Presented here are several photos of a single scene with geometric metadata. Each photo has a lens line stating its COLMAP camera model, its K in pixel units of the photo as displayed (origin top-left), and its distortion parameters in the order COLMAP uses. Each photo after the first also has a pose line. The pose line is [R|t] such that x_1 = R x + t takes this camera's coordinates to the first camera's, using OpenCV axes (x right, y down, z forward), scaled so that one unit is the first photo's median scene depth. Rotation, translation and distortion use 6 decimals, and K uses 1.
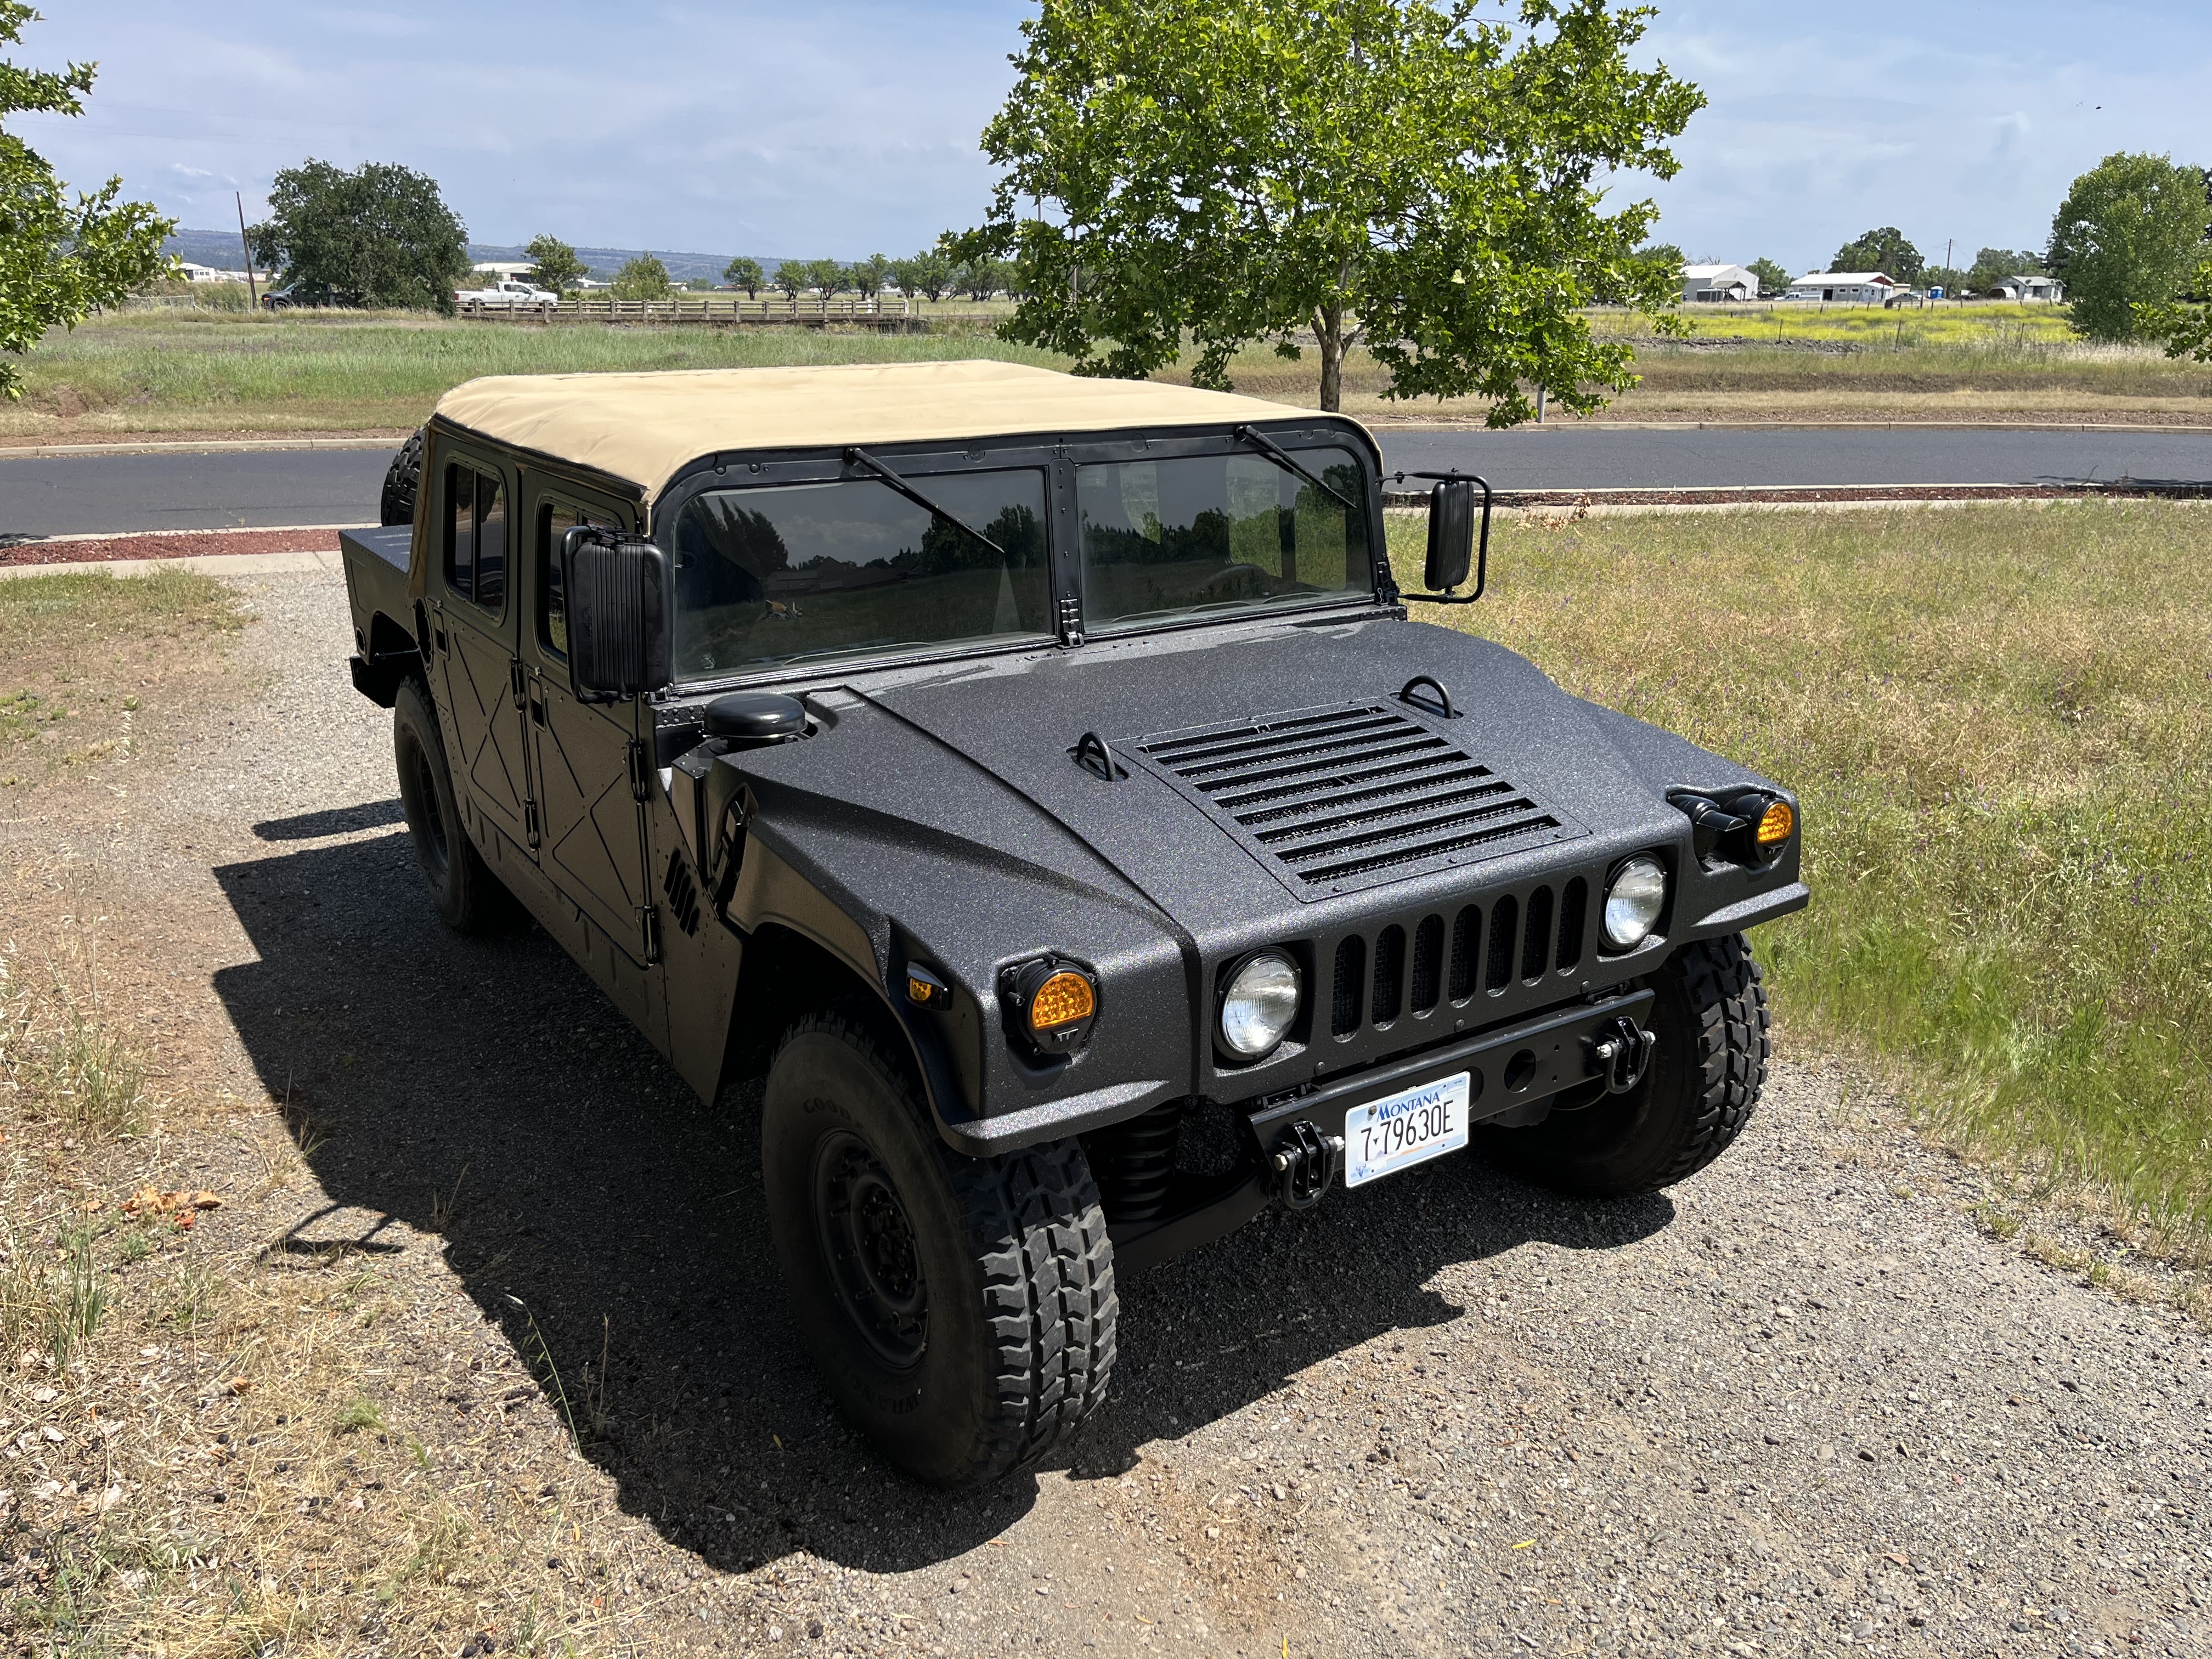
lens RADIAL K [[1705.7, 0, 1100.9], [0, 1705.7, 827.3], [0, 0, 1]] dist [0.059051, -0.075267]
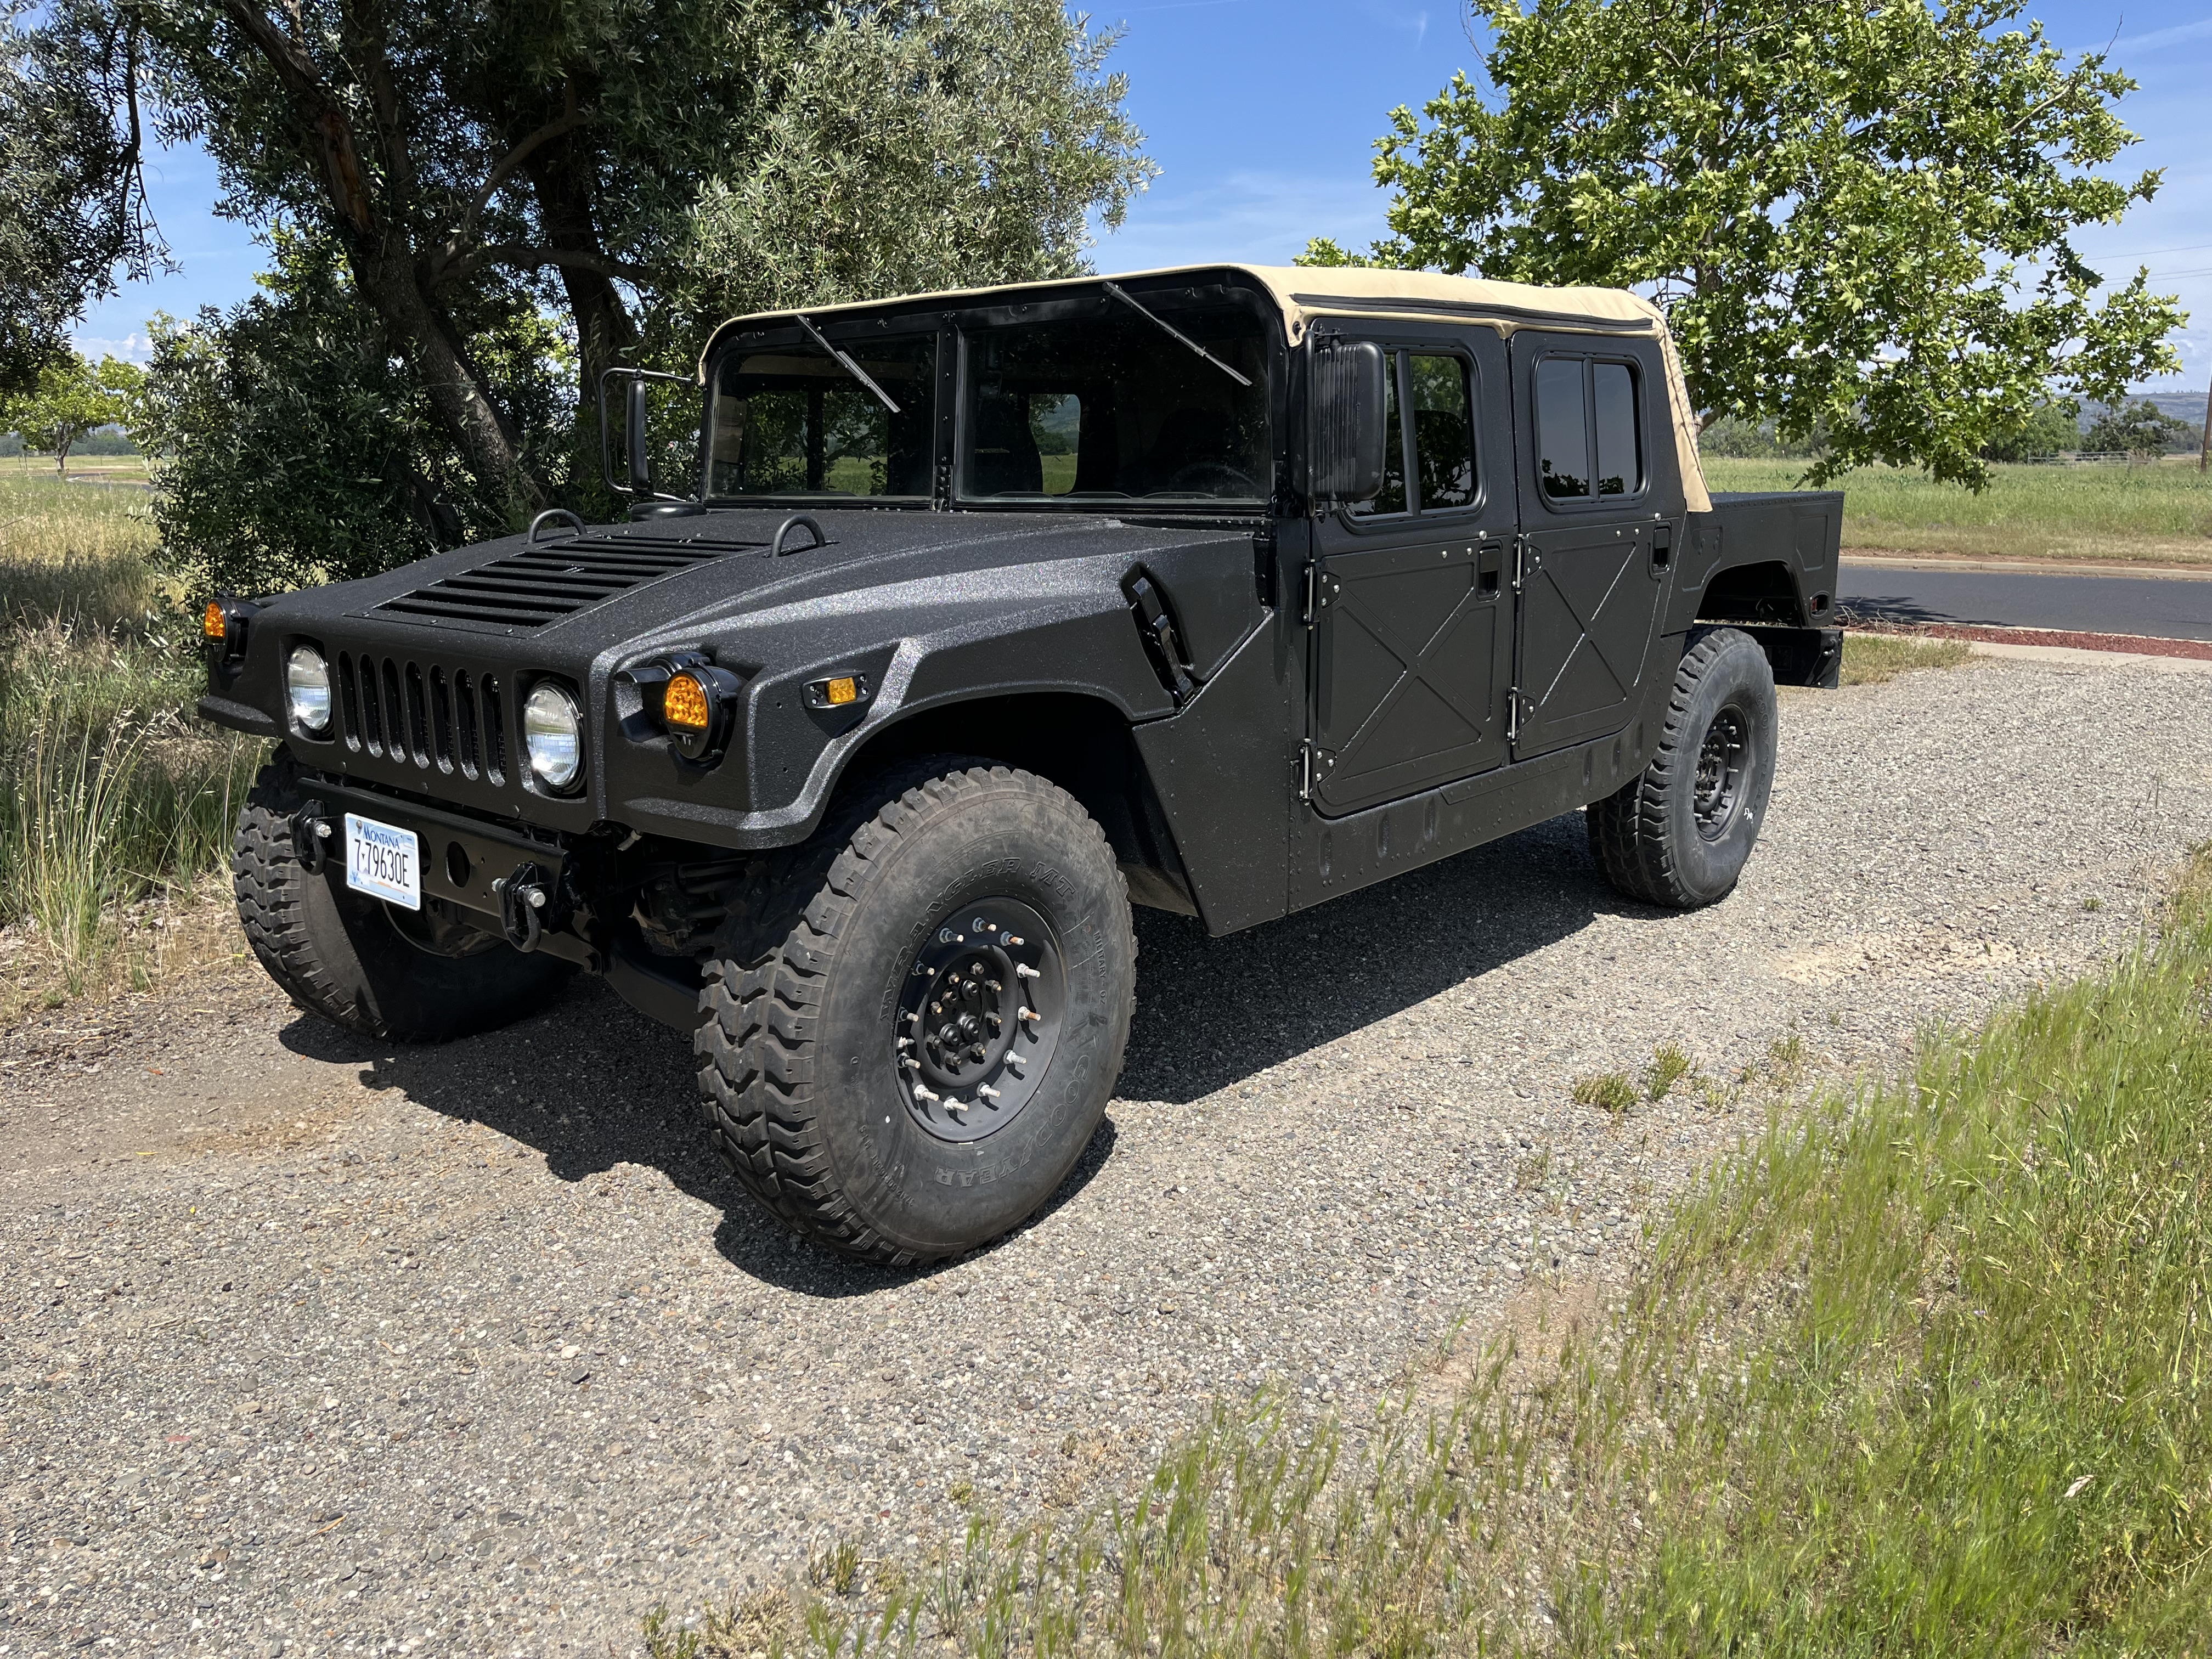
lens RADIAL K [[1705.7, 0, 1100.9], [0, 1705.7, 827.3], [0, 0, 1]] dist [0.059051, -0.075267]
pose [[0.238368, 0.195039, -0.951389, 1.040158], [-0.291586, 0.948803, 0.121452, -0.083653], [0.926368, 0.248461, 0.283035, 0.885521]]
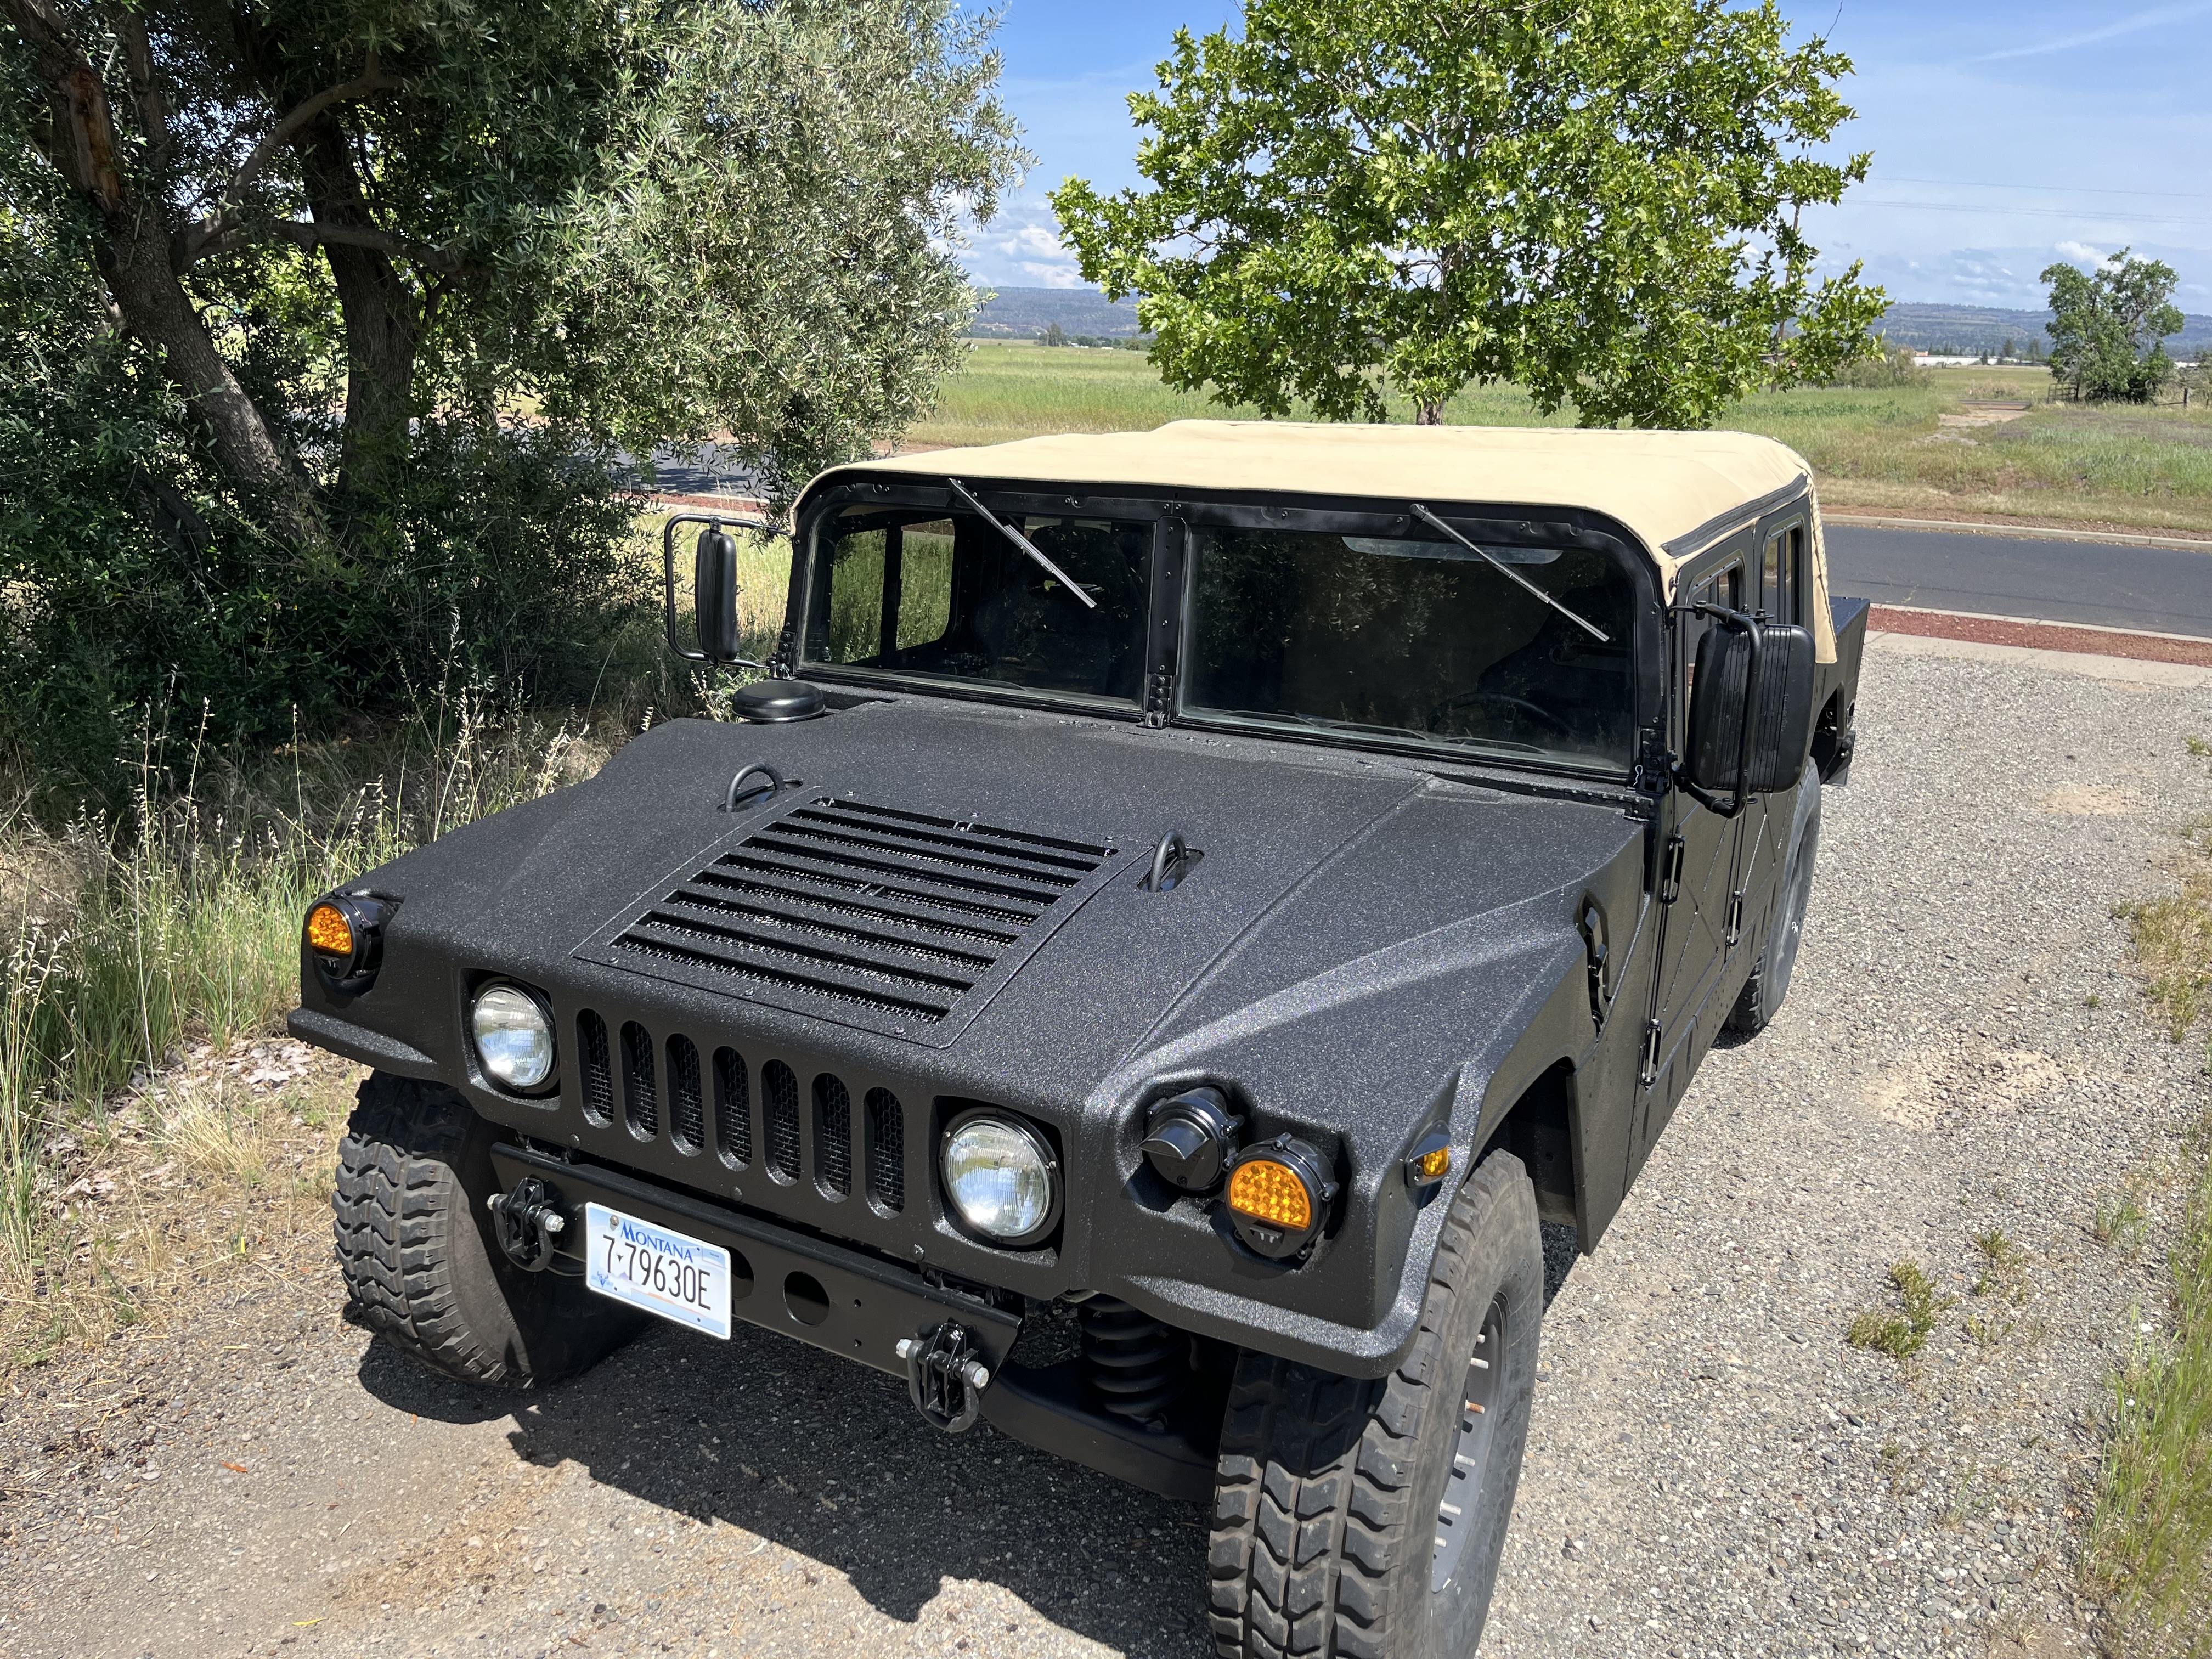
lens RADIAL K [[1705.7, 0, 1100.9], [0, 1705.7, 827.3], [0, 0, 1]] dist [0.059051, -0.075267]
pose [[0.445289, 0.244454, -0.861371, 0.771611], [-0.287947, 0.950003, 0.120752, -0.161653], [0.847823, 0.194260, 0.493416, 0.577289]]
